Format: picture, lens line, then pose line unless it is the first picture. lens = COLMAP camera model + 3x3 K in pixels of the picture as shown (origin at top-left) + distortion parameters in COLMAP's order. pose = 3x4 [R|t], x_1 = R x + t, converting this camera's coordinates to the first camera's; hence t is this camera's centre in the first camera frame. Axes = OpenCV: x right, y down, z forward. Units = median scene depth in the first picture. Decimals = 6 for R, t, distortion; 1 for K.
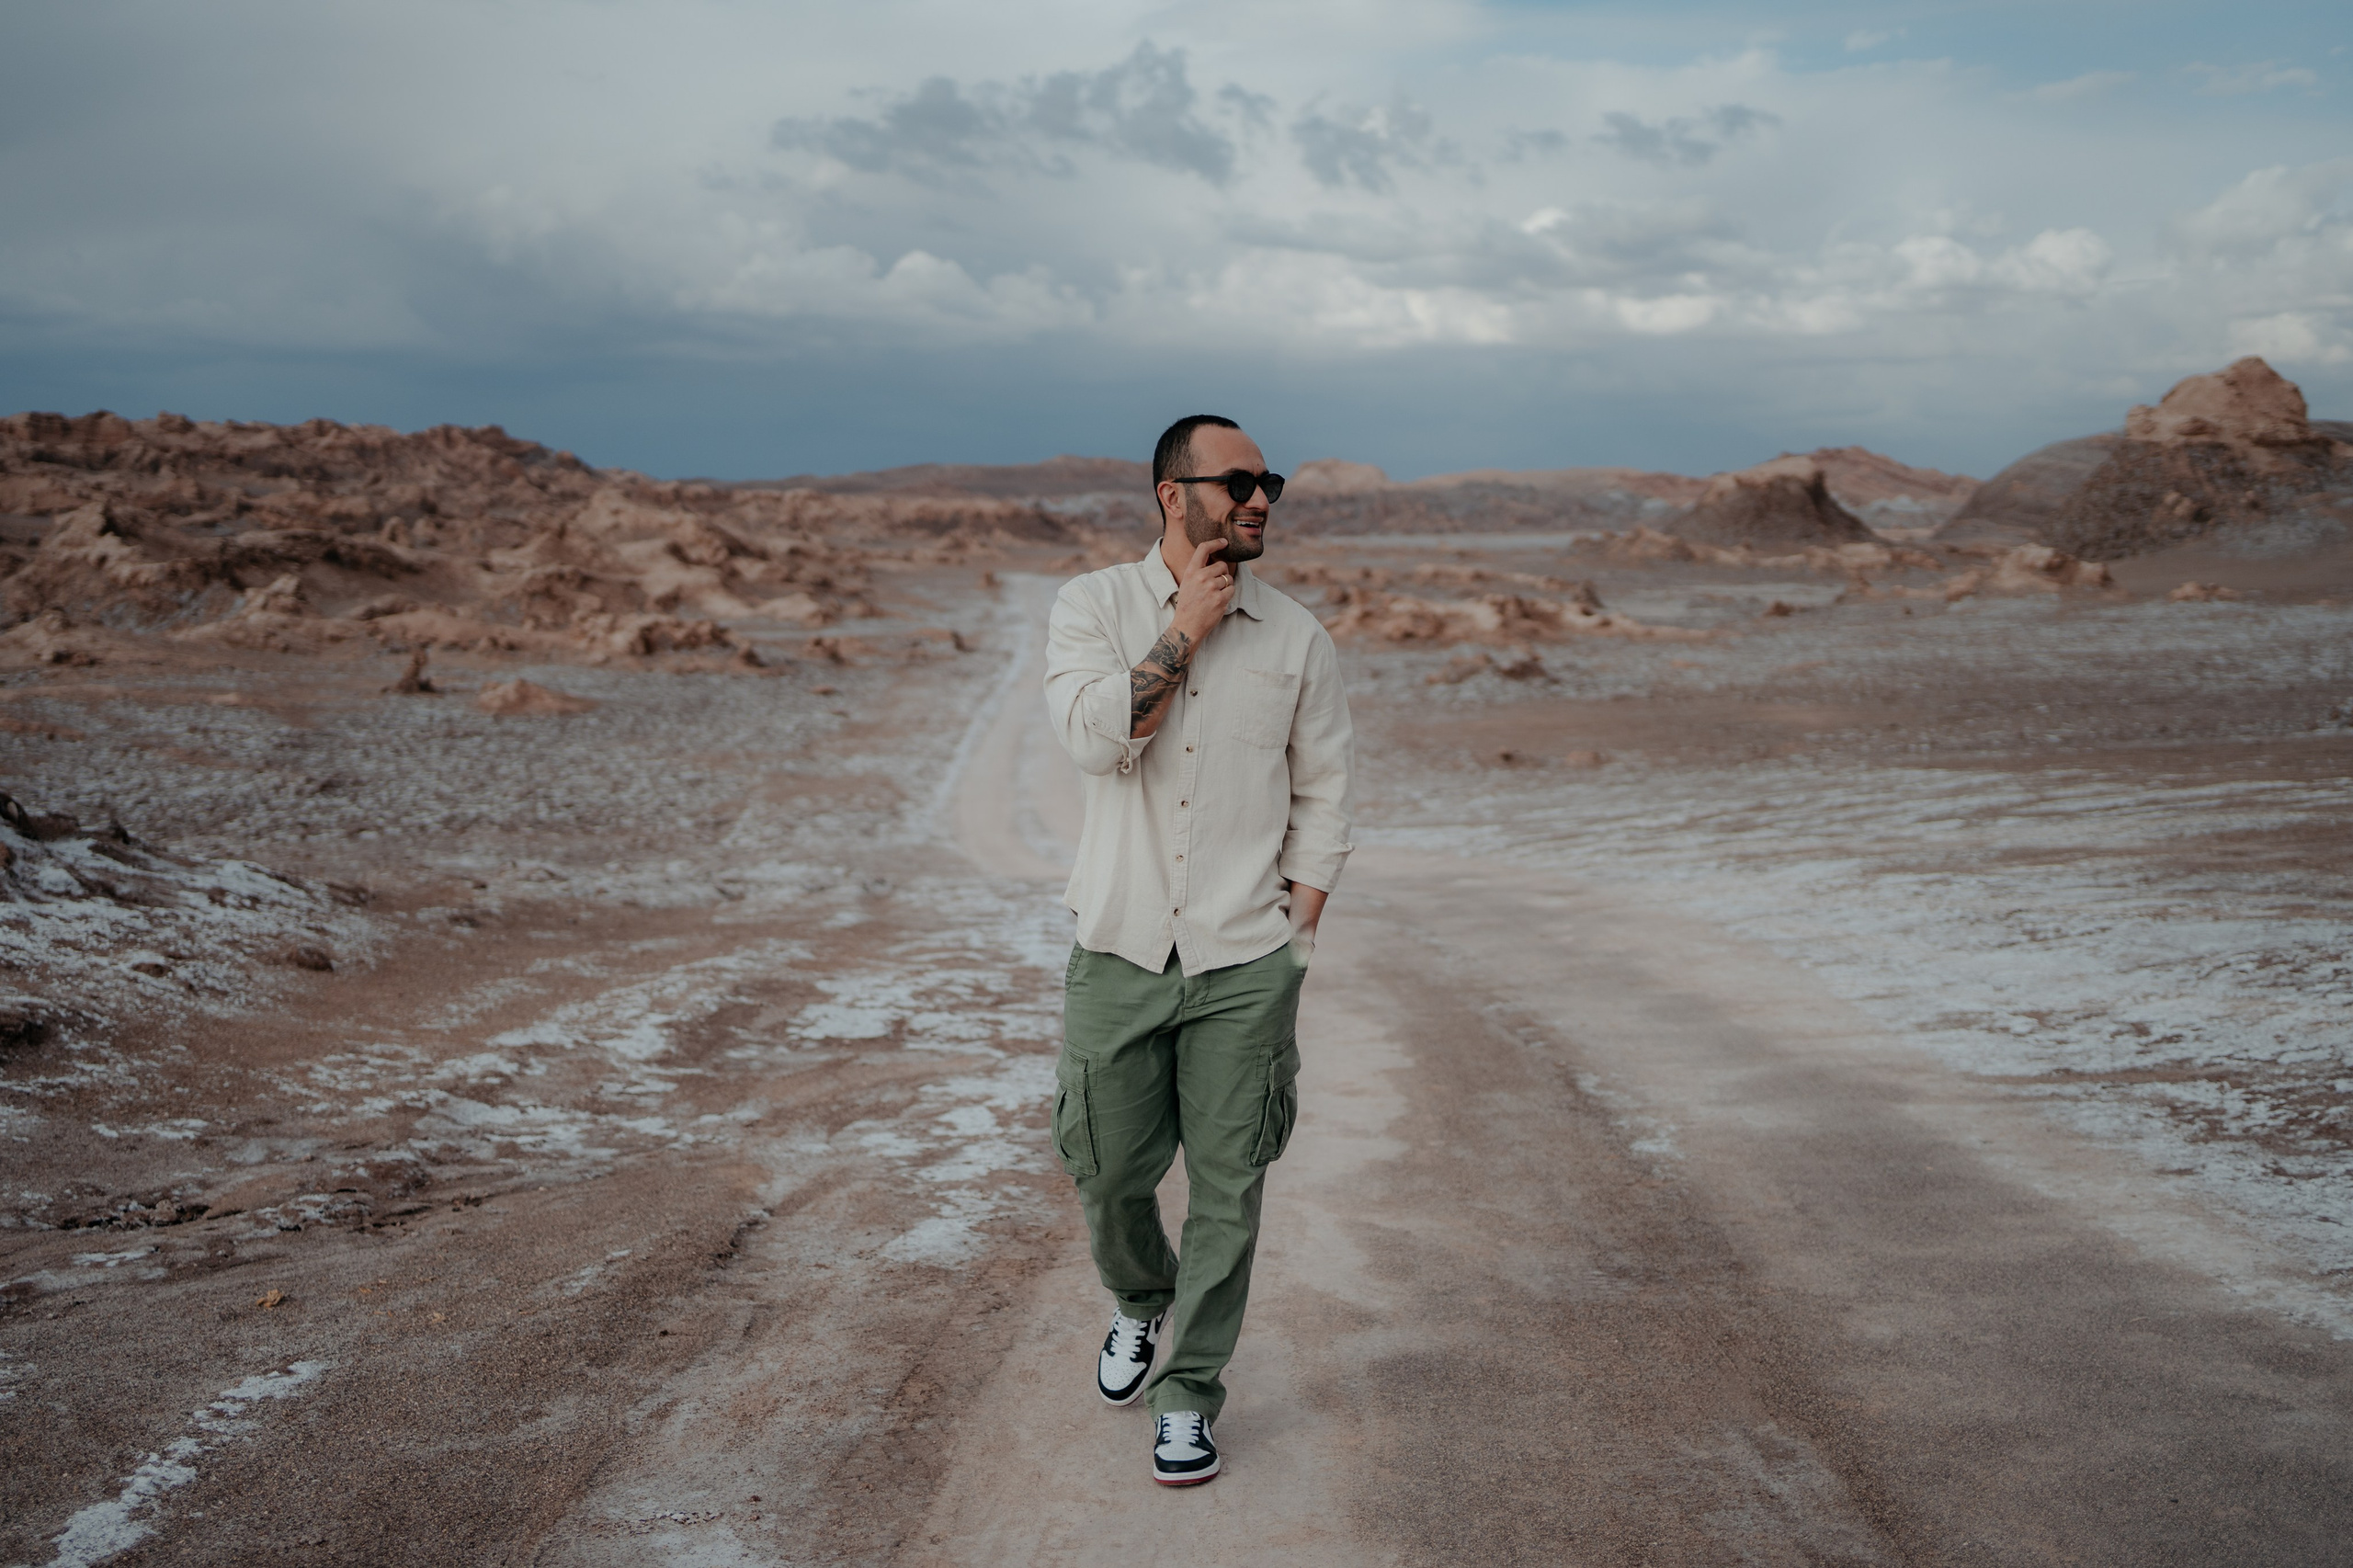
lens RADIAL K [[2480.7, 0, 1082.2], [0, 2480.7, 789.3], [0, 0, 1]] dist [0.000422, -0.003234]
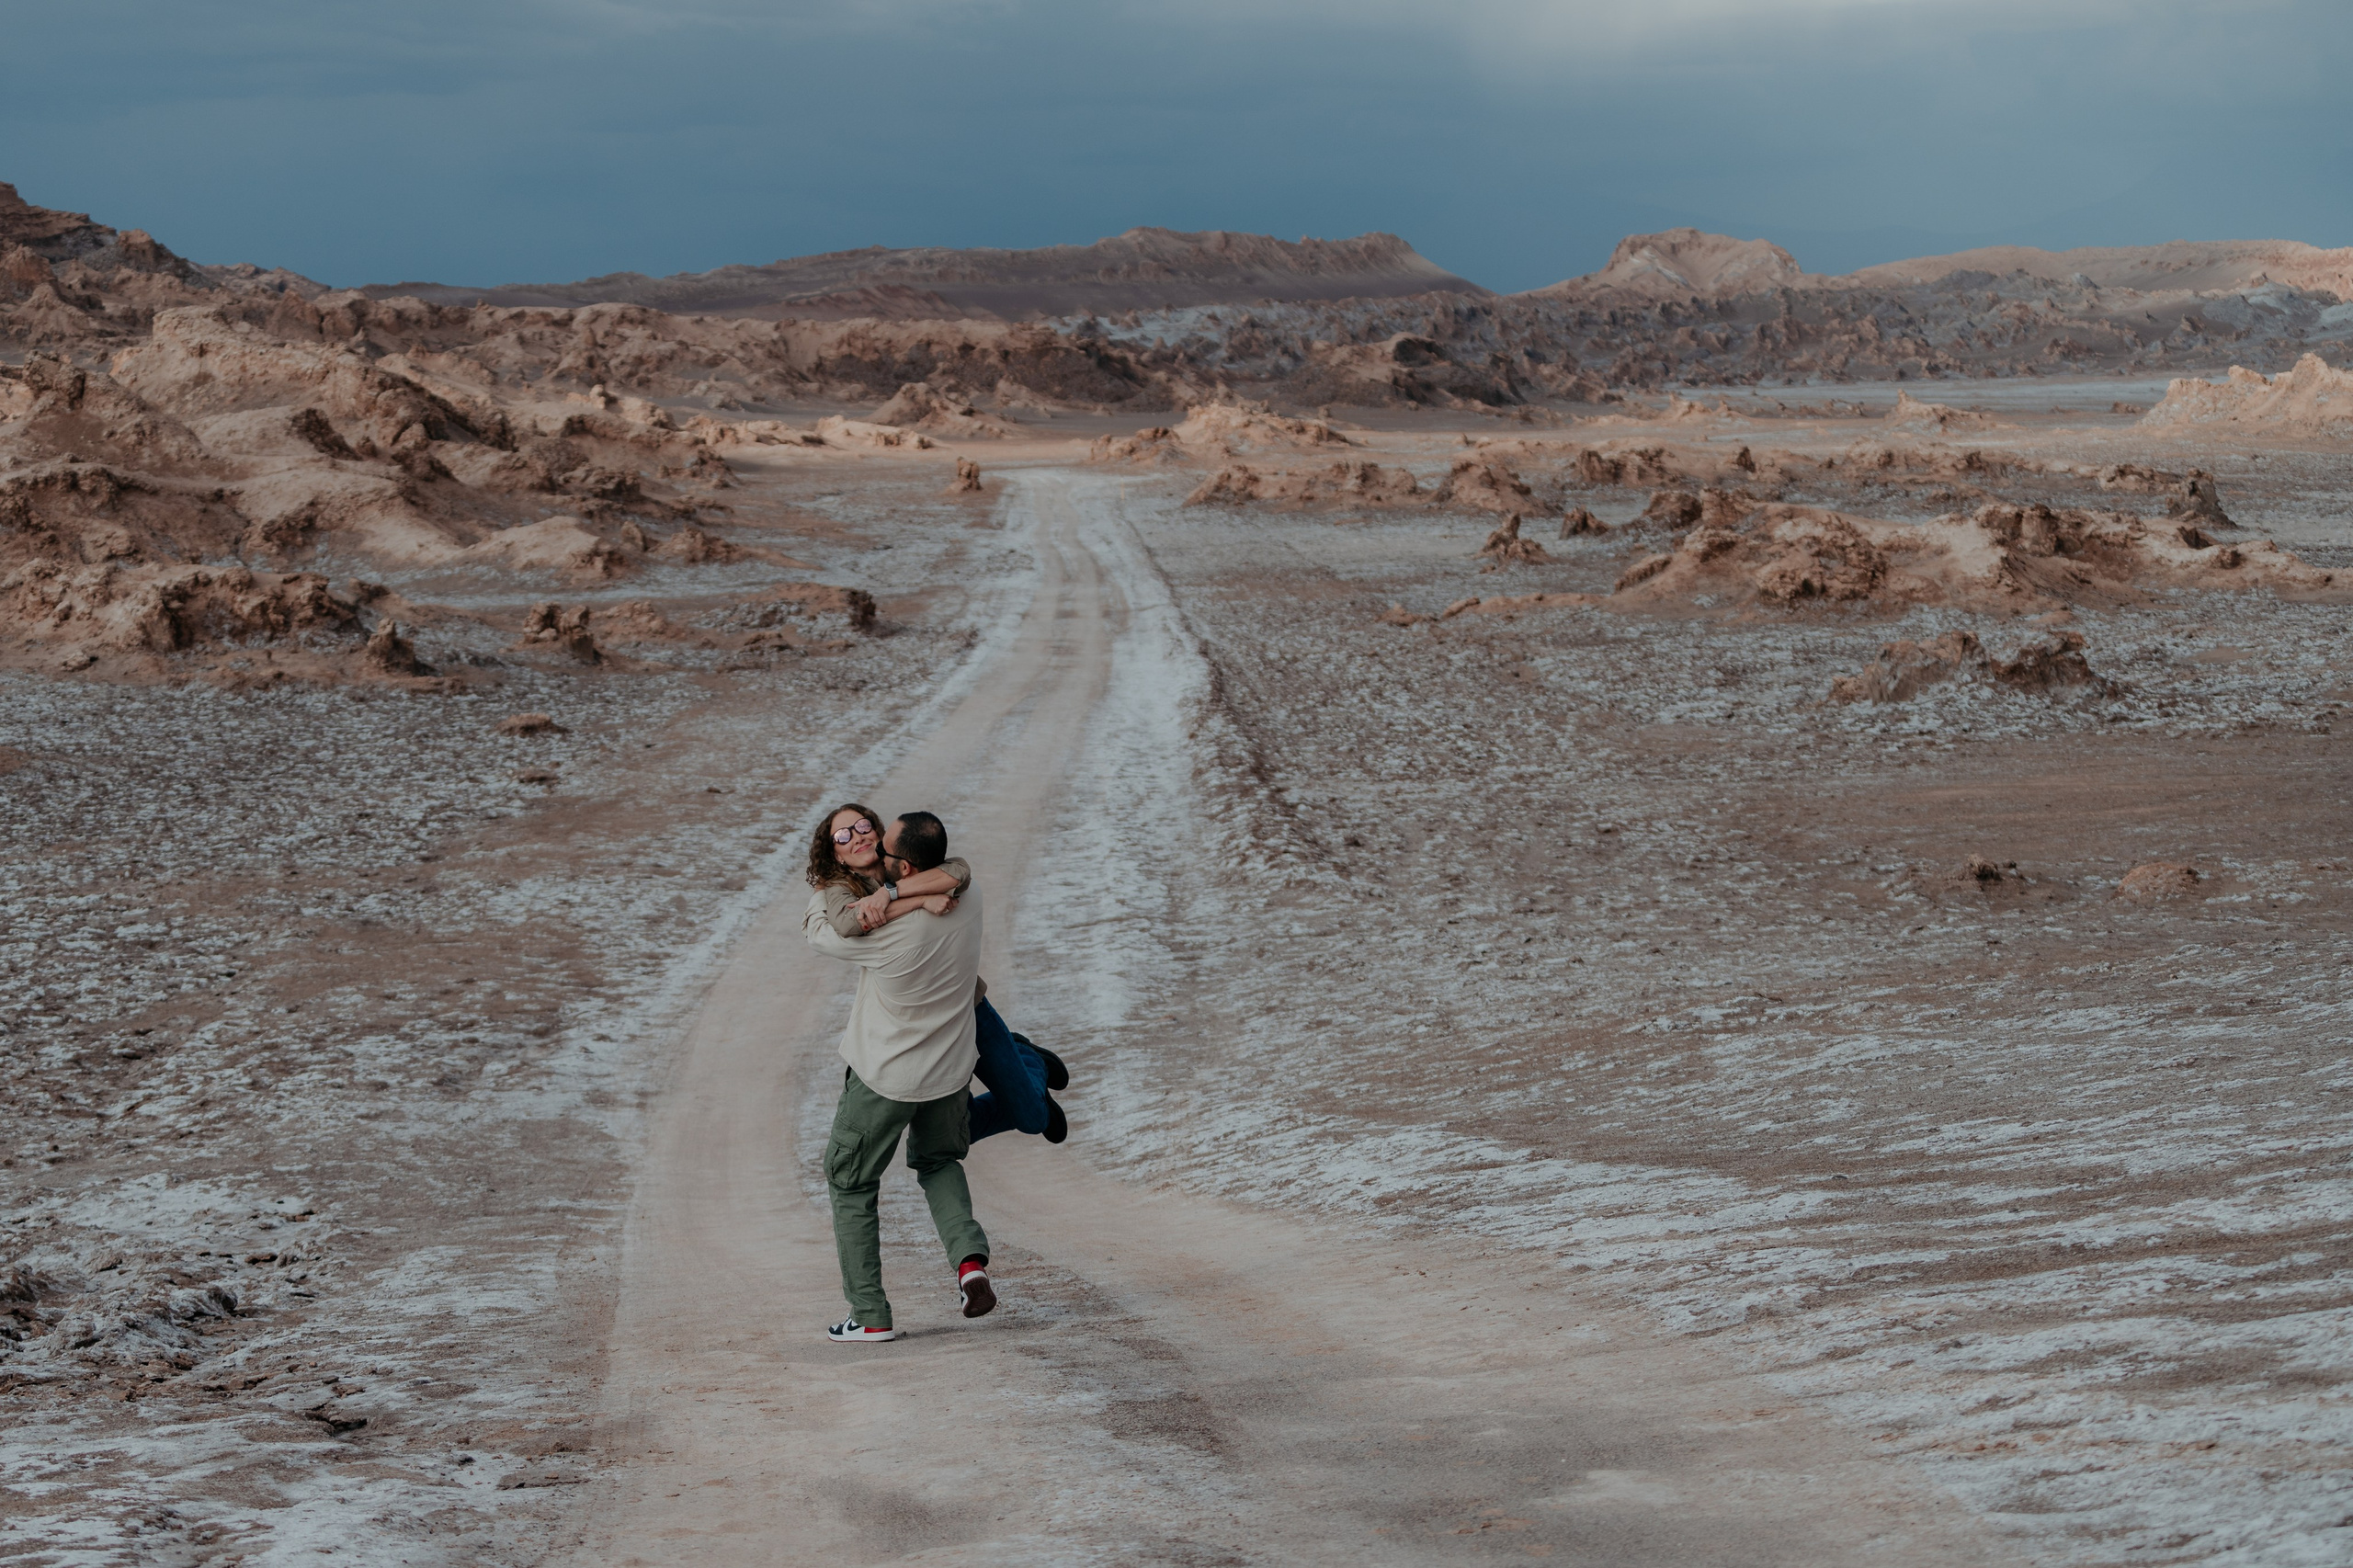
lens RADIAL K [[4748.1, 0, 1104.3], [0, 4748.1, 839.2], [0, 0, 1]] dist [-0.017858, 0.056920]
pose [[0.999493, -0.007497, -0.030960, 0.027122], [0.007238, 0.999938, -0.008443, -0.008920], [0.031021, 0.008215, 0.999485, 0.102841]]
